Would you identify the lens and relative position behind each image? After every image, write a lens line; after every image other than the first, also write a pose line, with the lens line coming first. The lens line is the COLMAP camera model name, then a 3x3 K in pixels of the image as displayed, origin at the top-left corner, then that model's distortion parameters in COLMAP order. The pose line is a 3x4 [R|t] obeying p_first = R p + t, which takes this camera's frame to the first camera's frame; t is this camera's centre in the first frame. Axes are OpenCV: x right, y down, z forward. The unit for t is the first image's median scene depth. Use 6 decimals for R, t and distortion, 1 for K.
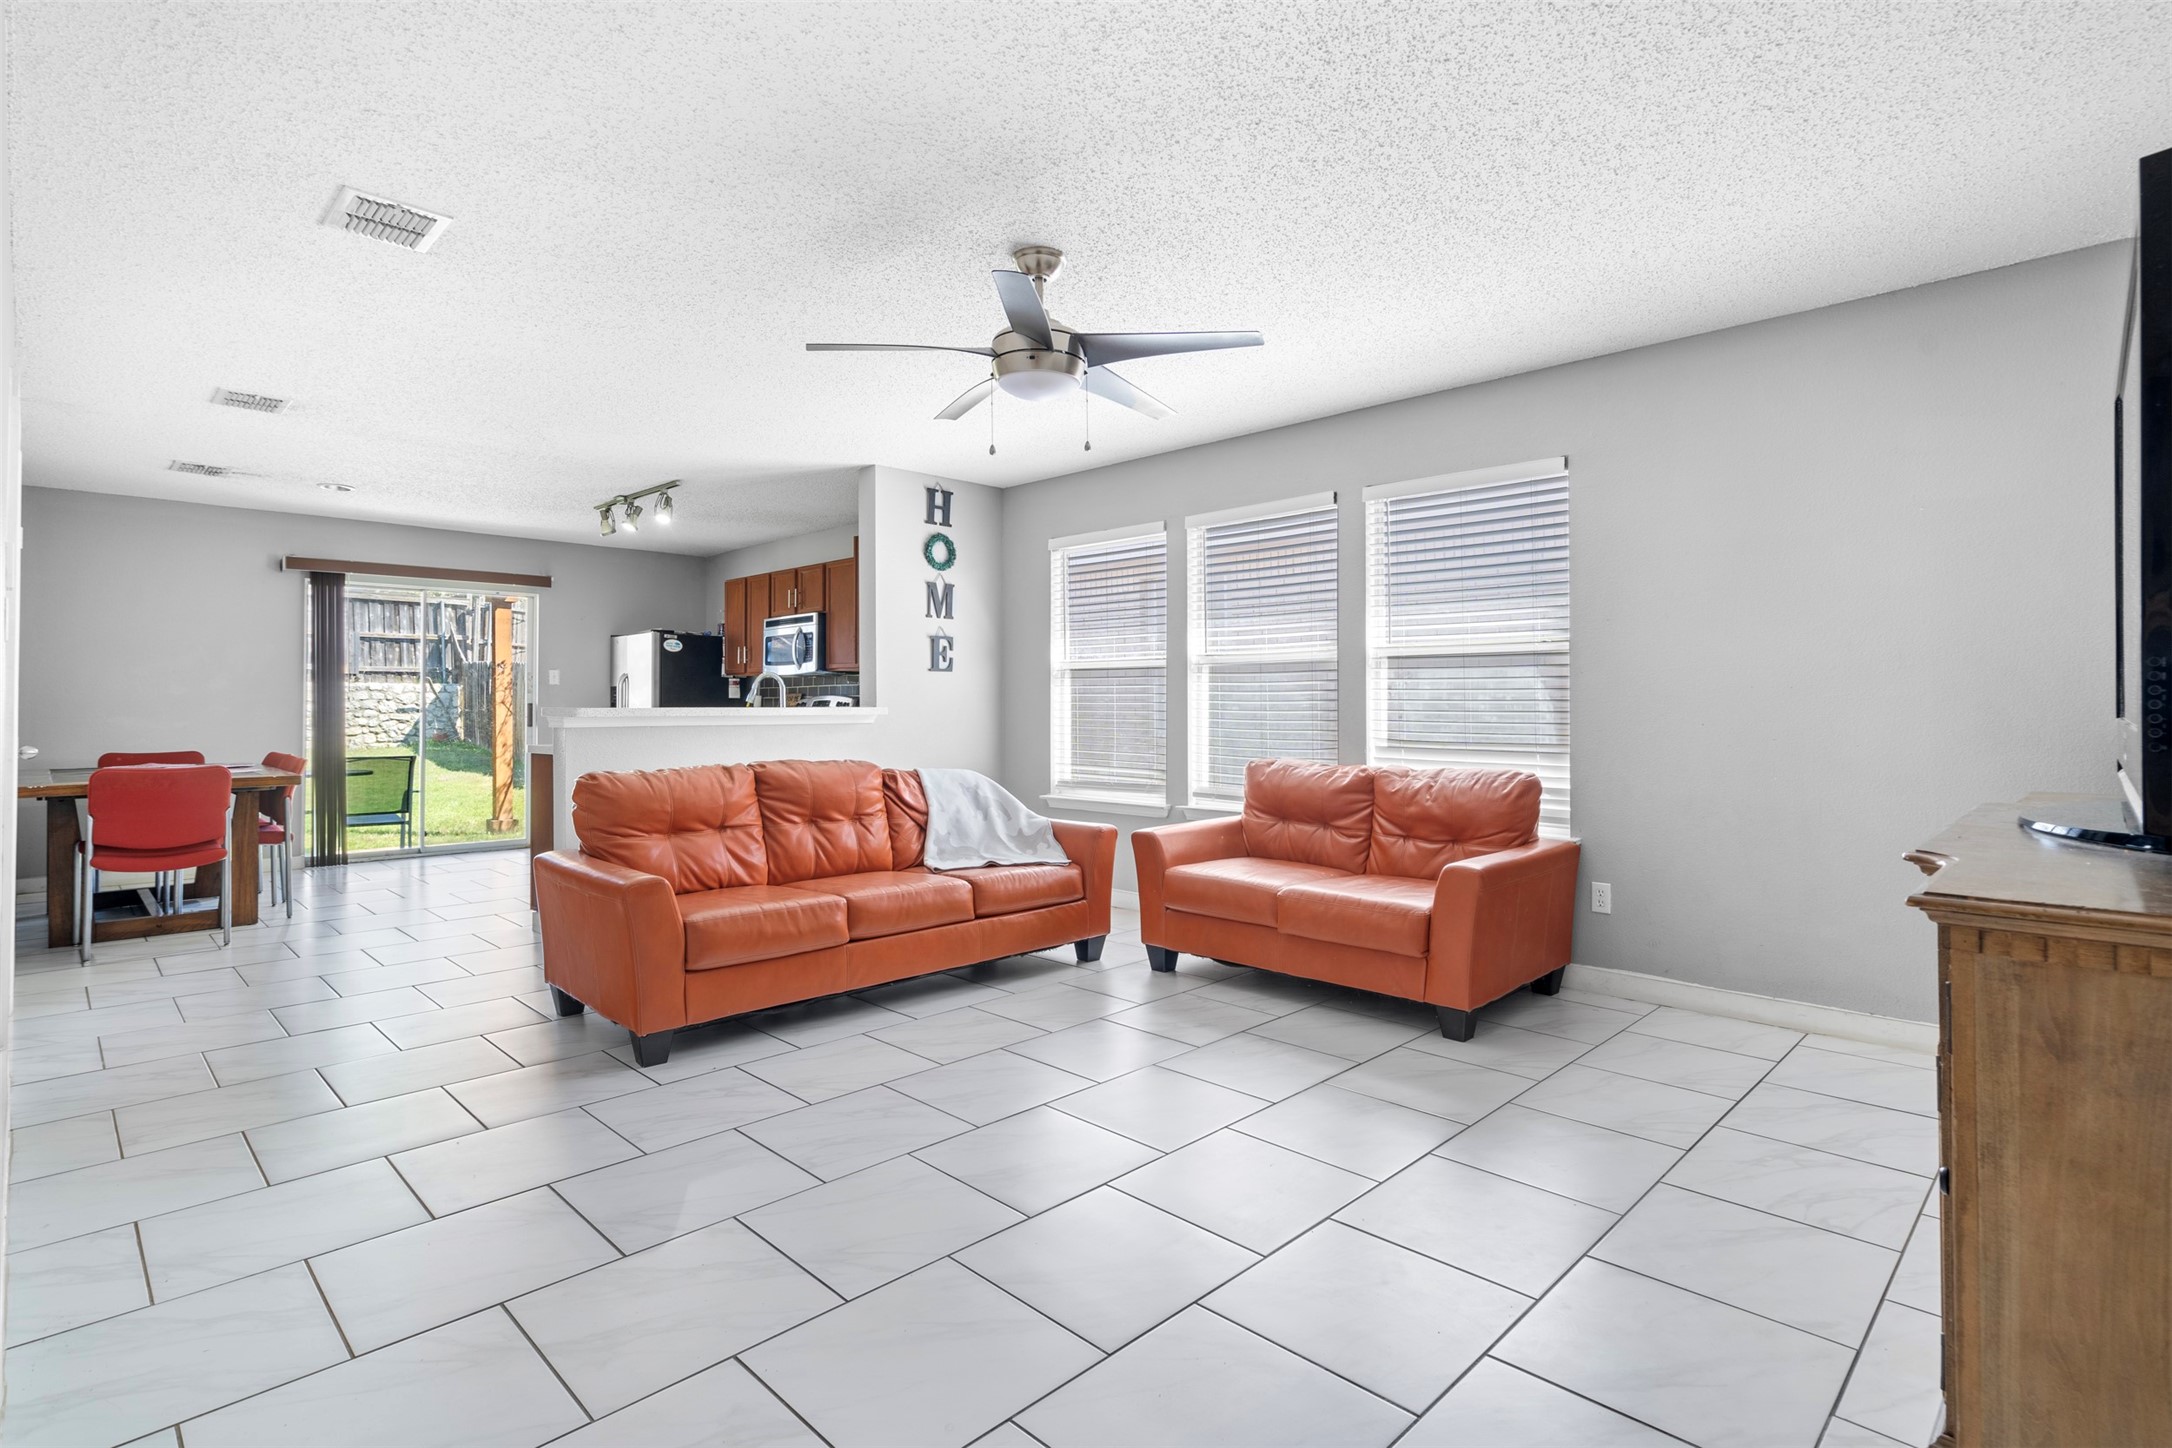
lens RADIAL K [[1047.4, 0, 1102.1], [0, 1047.4, 709.6], [0, 0, 1]] dist [-0.002347, 0.000421]
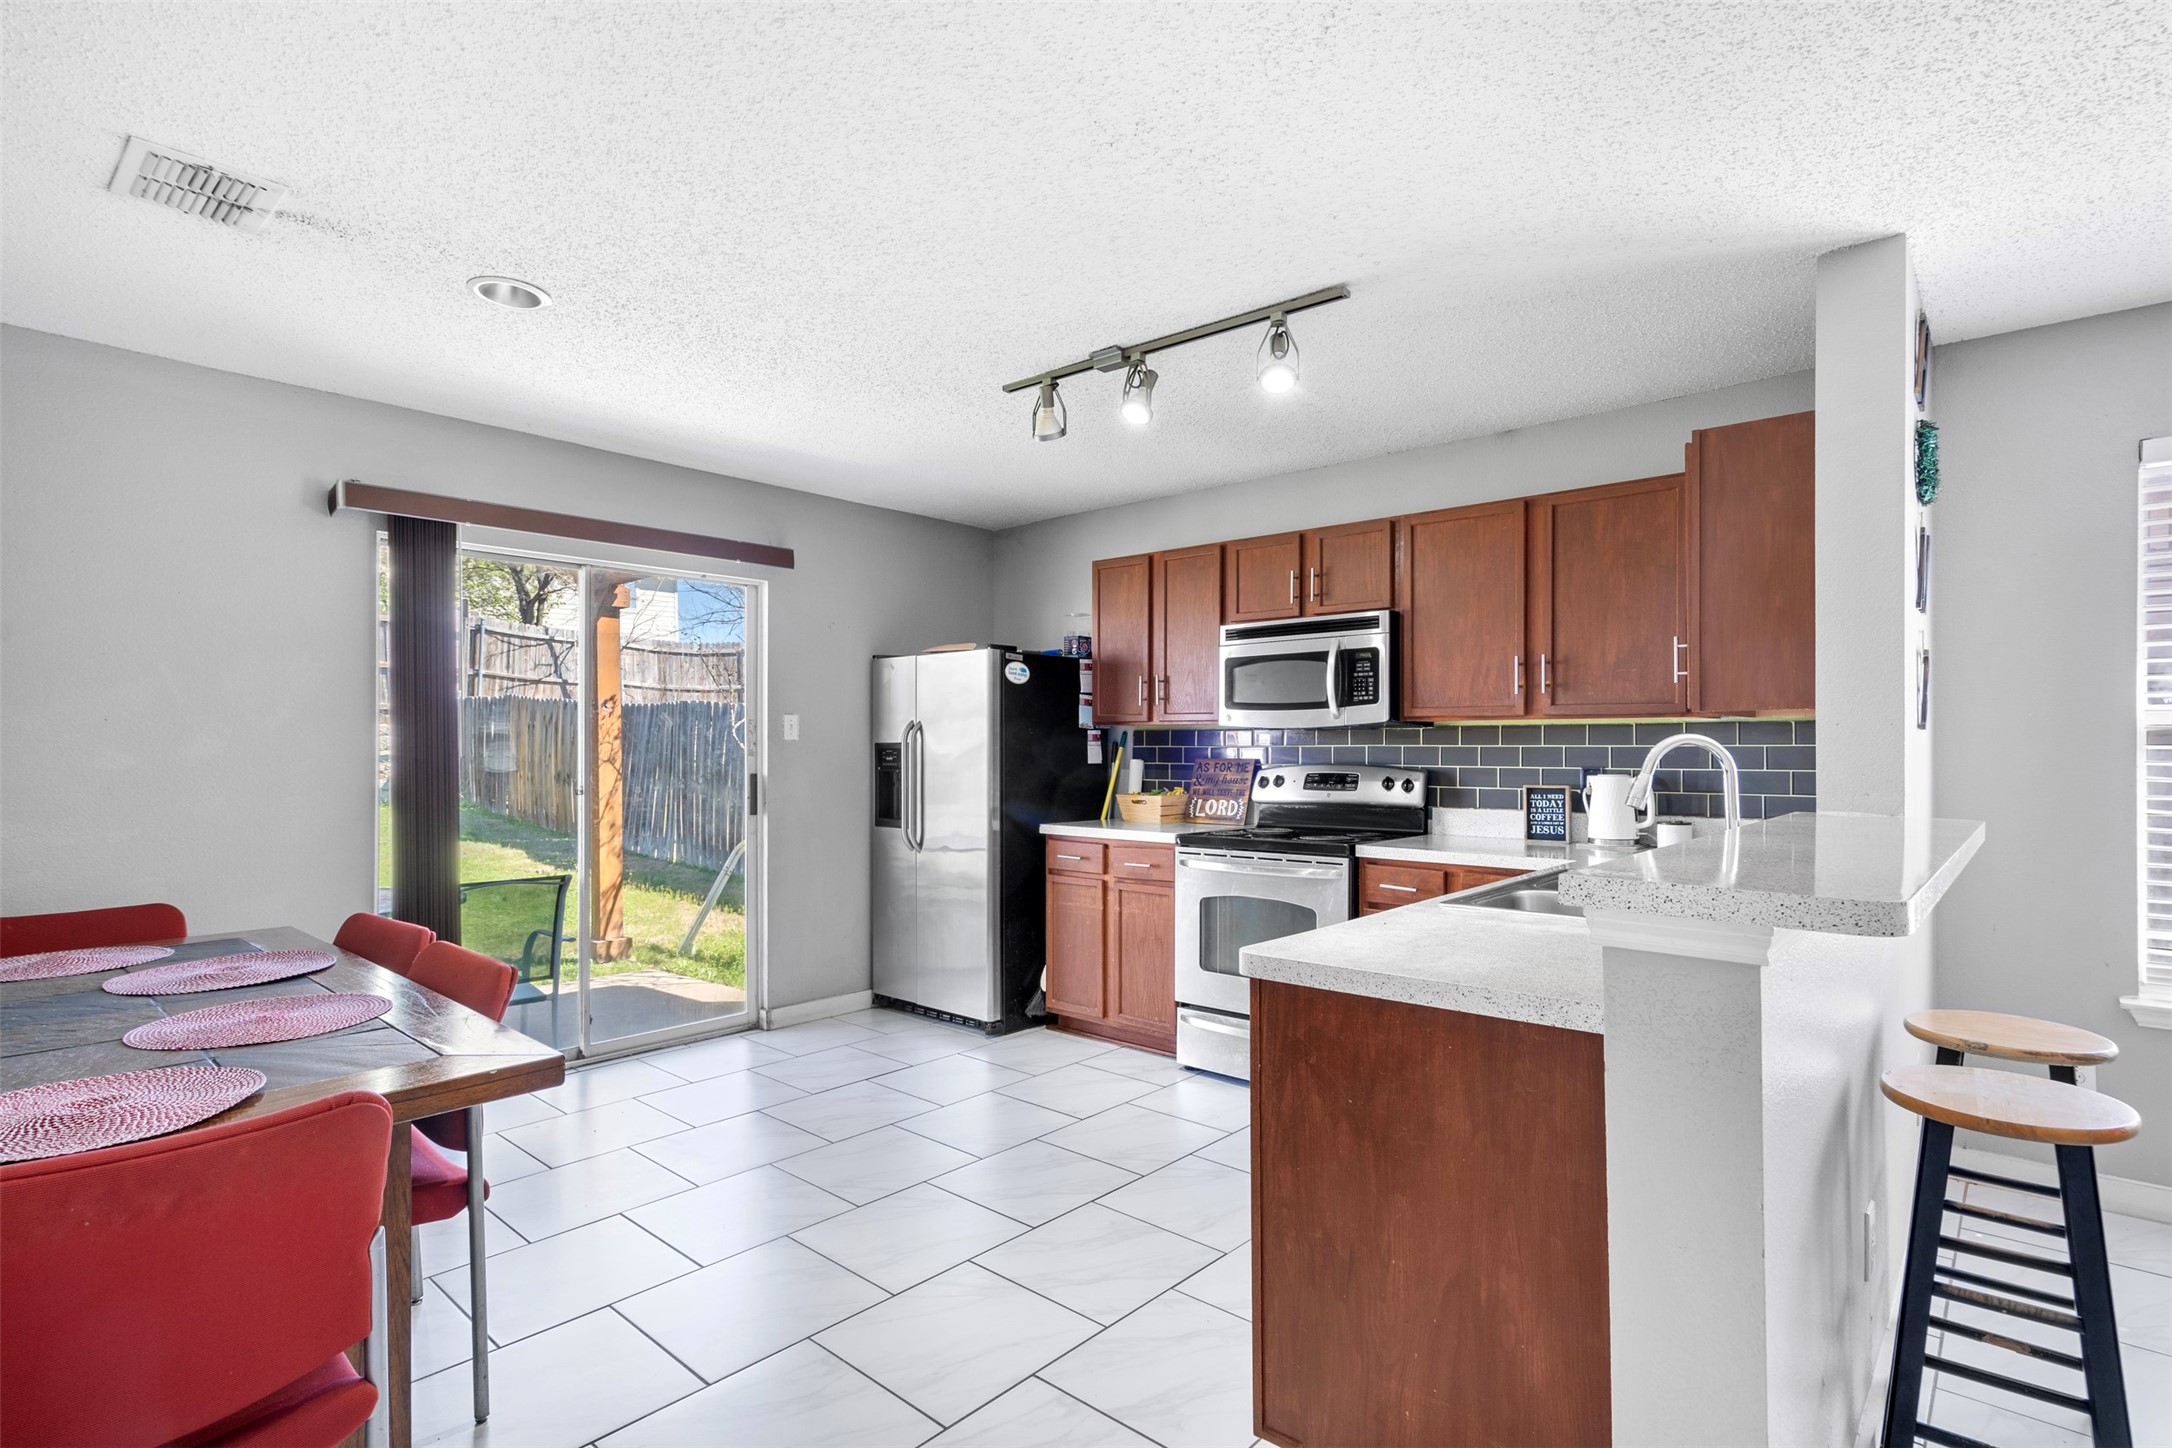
lens RADIAL K [[1047.4, 0, 1093.8], [0, 1047.4, 771.5], [0, 0, 1]] dist [-0.002347, 0.000421]
pose [[0.998336, -0.000145, 0.057672, -0.422818], [-0.001275, 0.999697, 0.024595, -0.022910], [-0.057658, -0.024627, 0.998033, 0.452612]]
